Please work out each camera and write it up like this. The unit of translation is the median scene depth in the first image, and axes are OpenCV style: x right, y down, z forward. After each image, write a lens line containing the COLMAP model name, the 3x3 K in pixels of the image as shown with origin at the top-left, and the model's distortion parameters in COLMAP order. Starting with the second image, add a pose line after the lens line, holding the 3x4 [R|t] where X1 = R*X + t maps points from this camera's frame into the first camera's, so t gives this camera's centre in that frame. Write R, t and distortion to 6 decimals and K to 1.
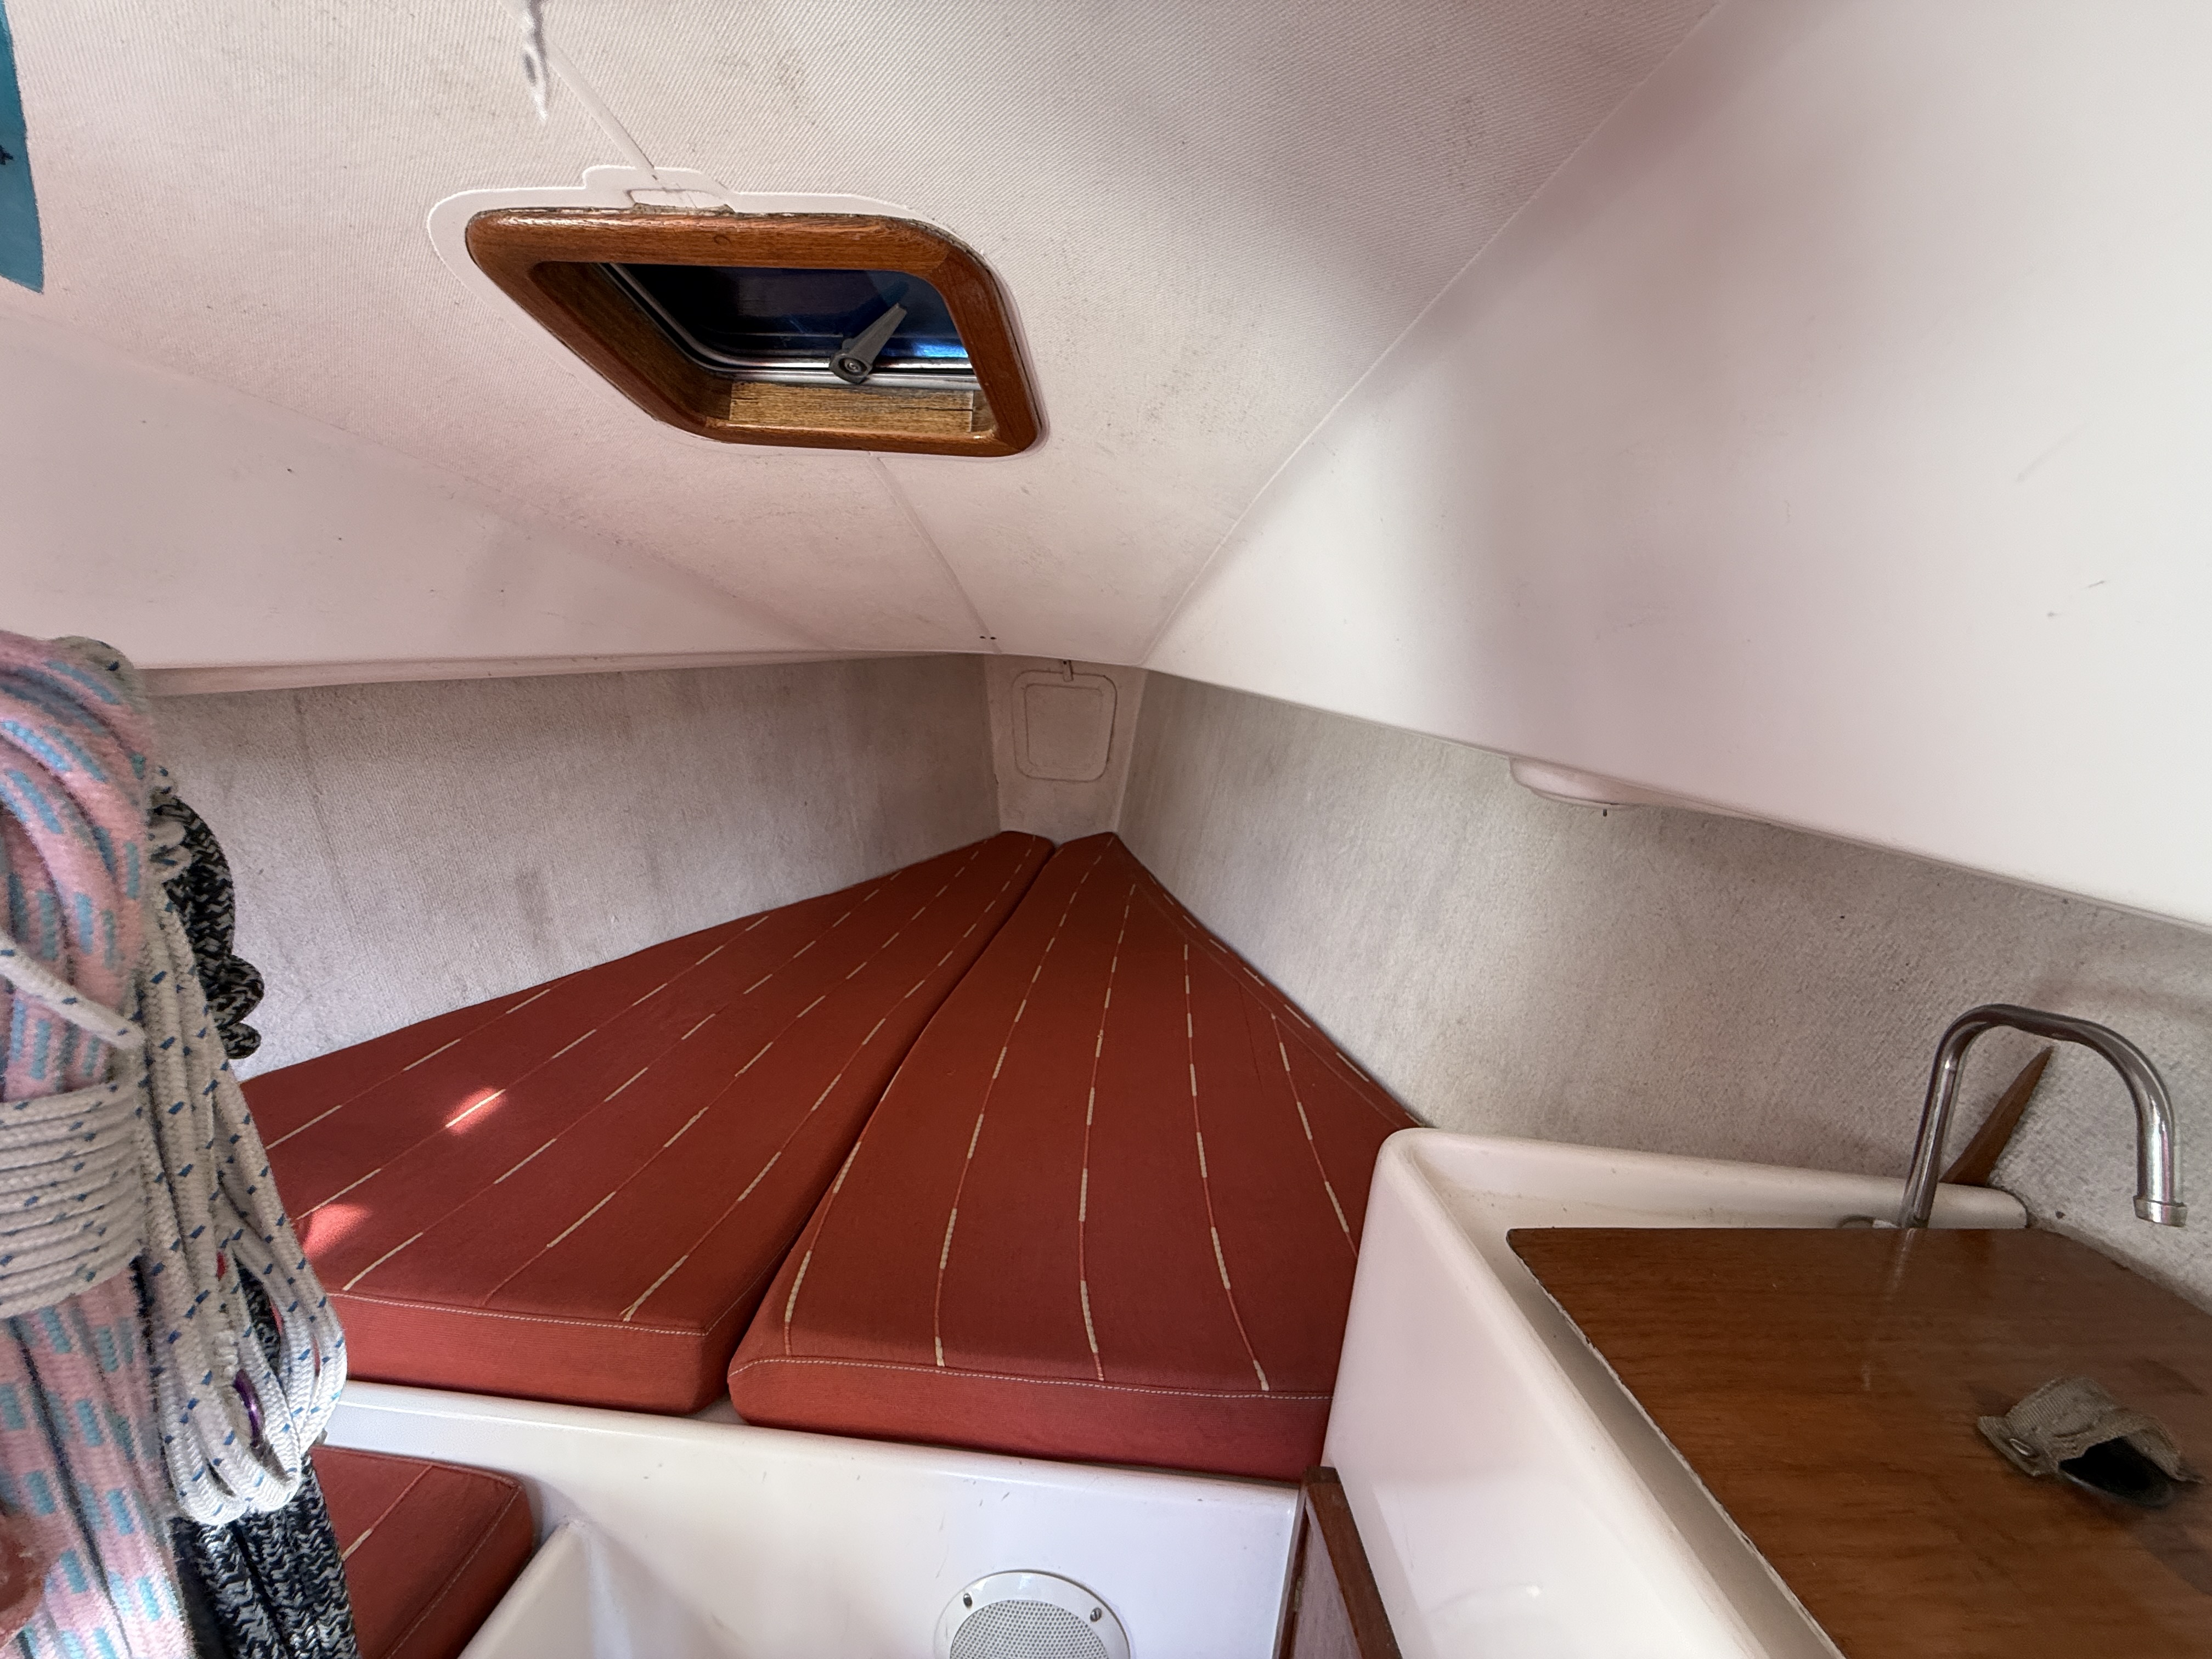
lens RADIAL K [[883.6, 0, 1101.7], [0, 883.6, 831.5], [0, 0, 1]] dist [-0.000035, -0.000188]
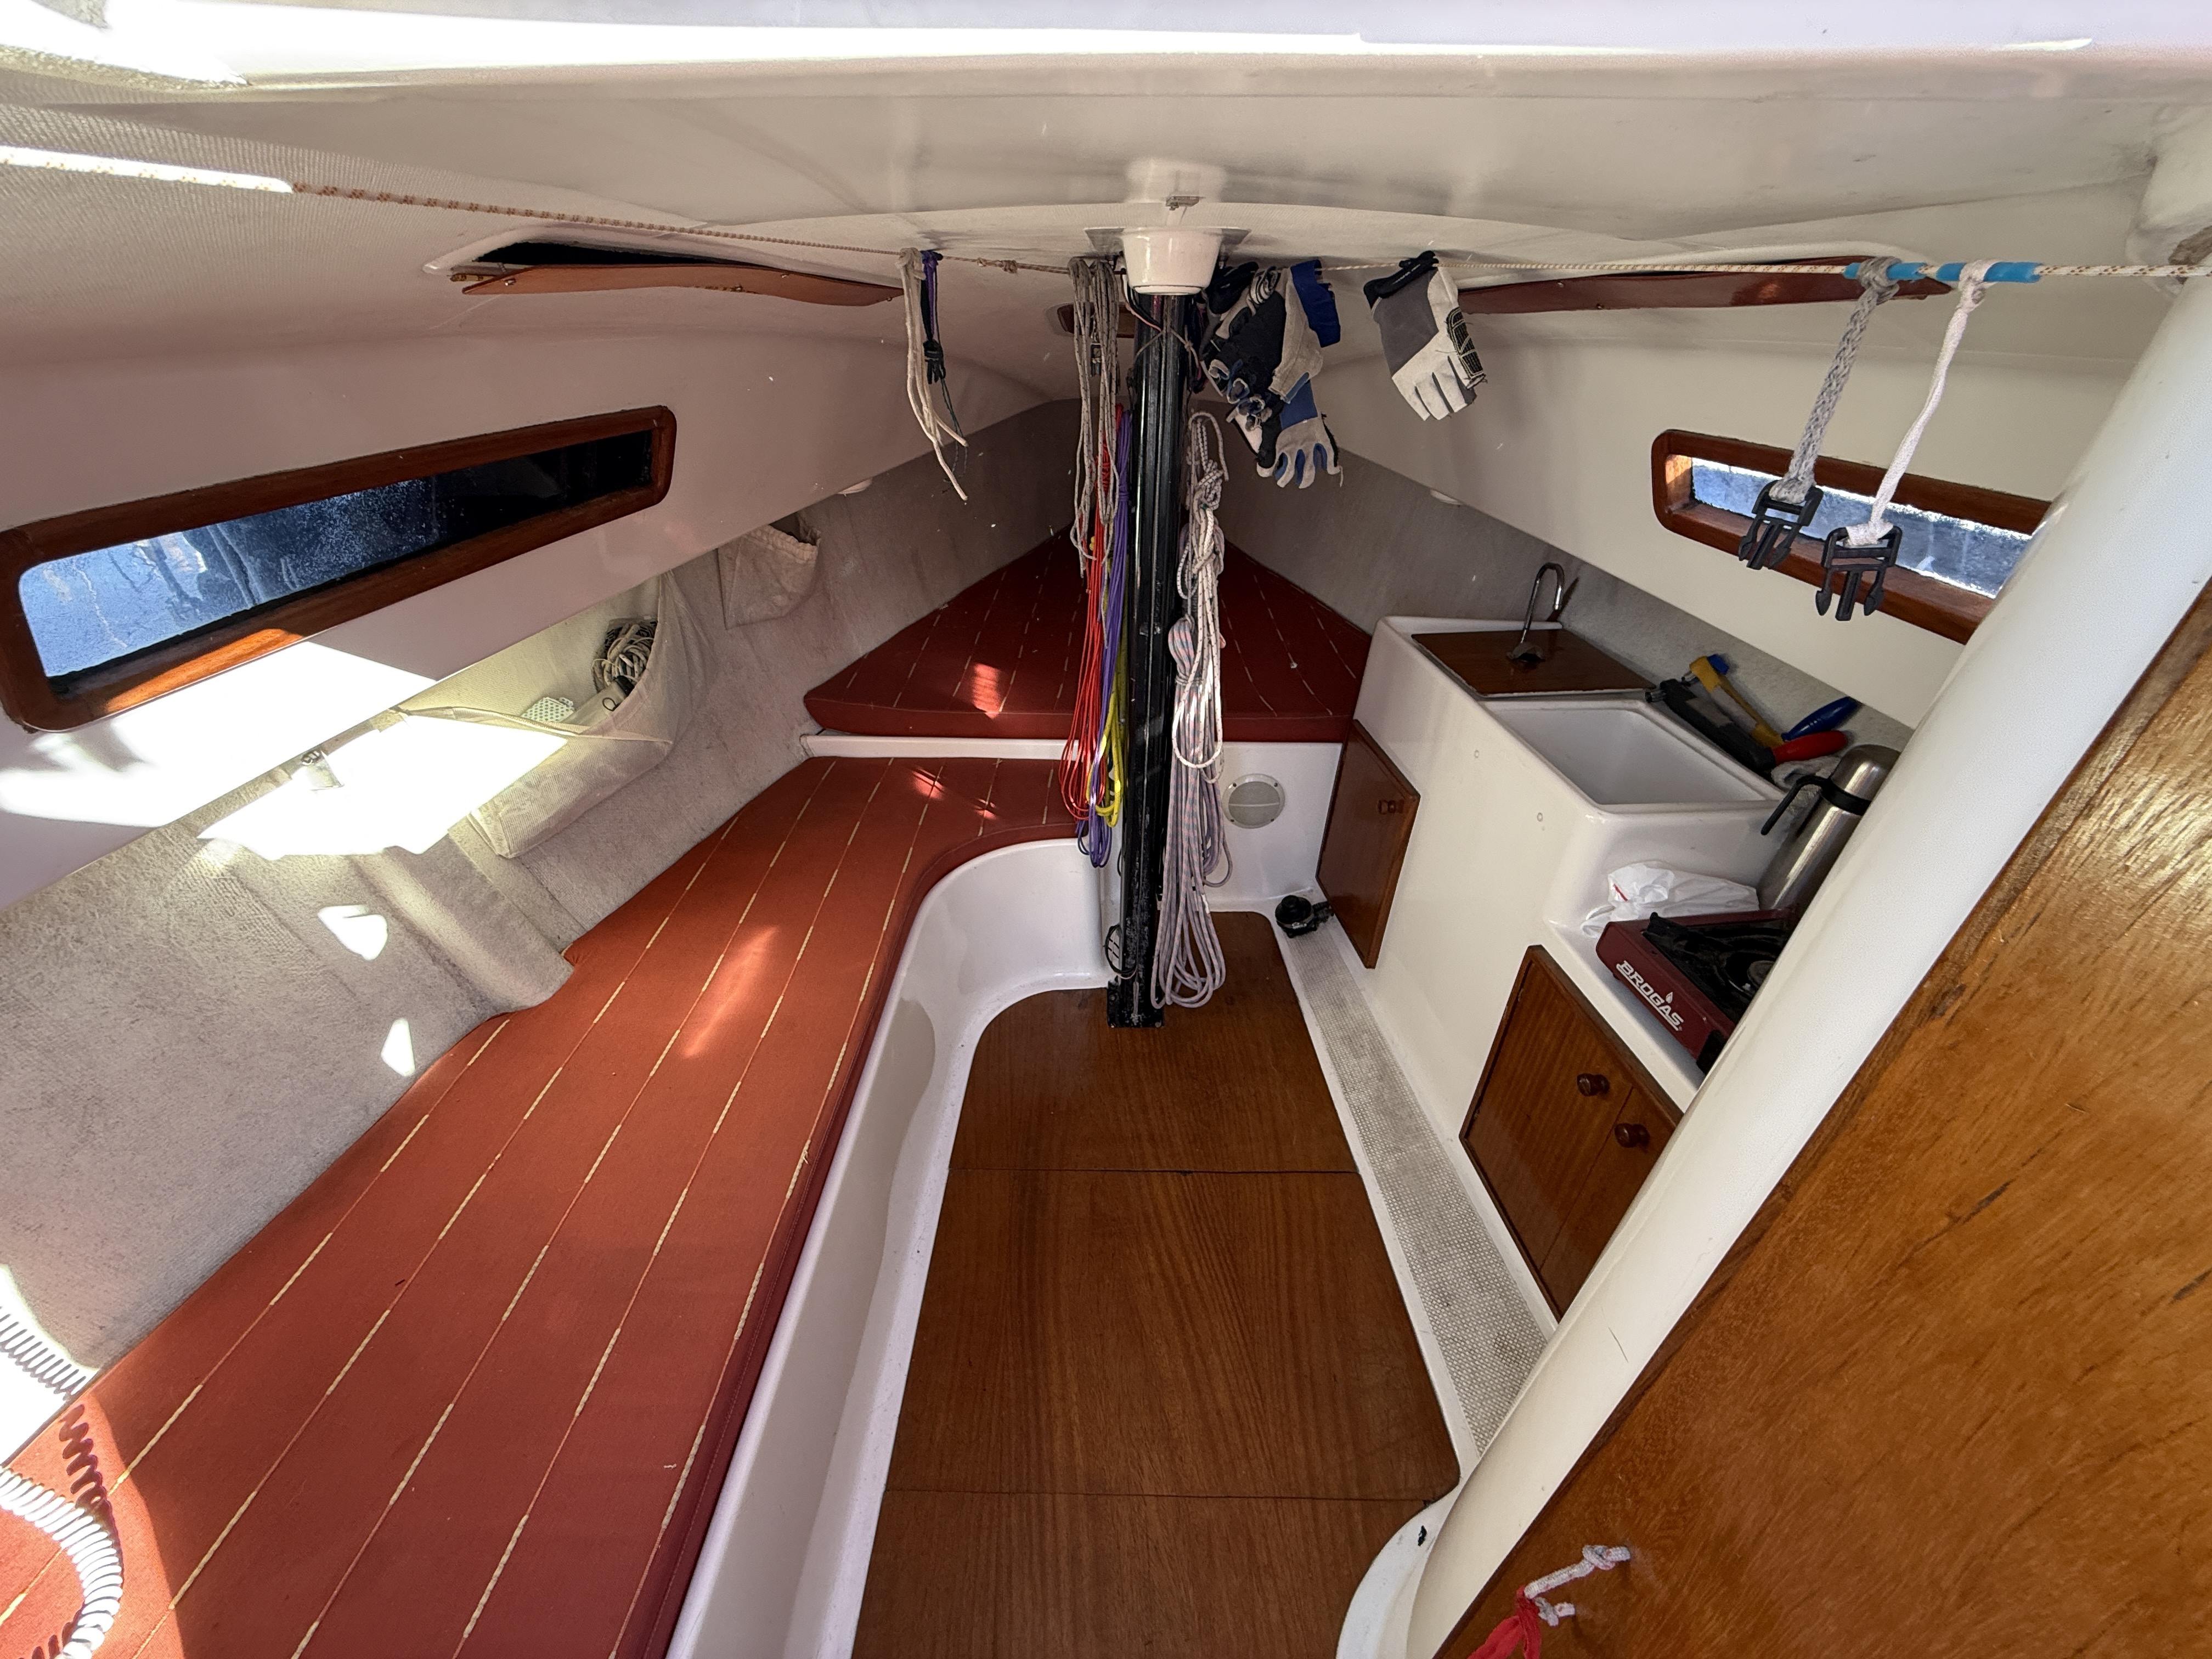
lens RADIAL K [[883.6, 0, 1096.0], [0, 883.6, 831.7], [0, 0, 1]] dist [-0.000035, -0.000188]
pose [[0.997521, -0.065521, 0.025657, -0.458239], [0.051307, 0.926802, 0.372028, -0.102168], [-0.048155, -0.369789, 0.927867, -1.218807]]
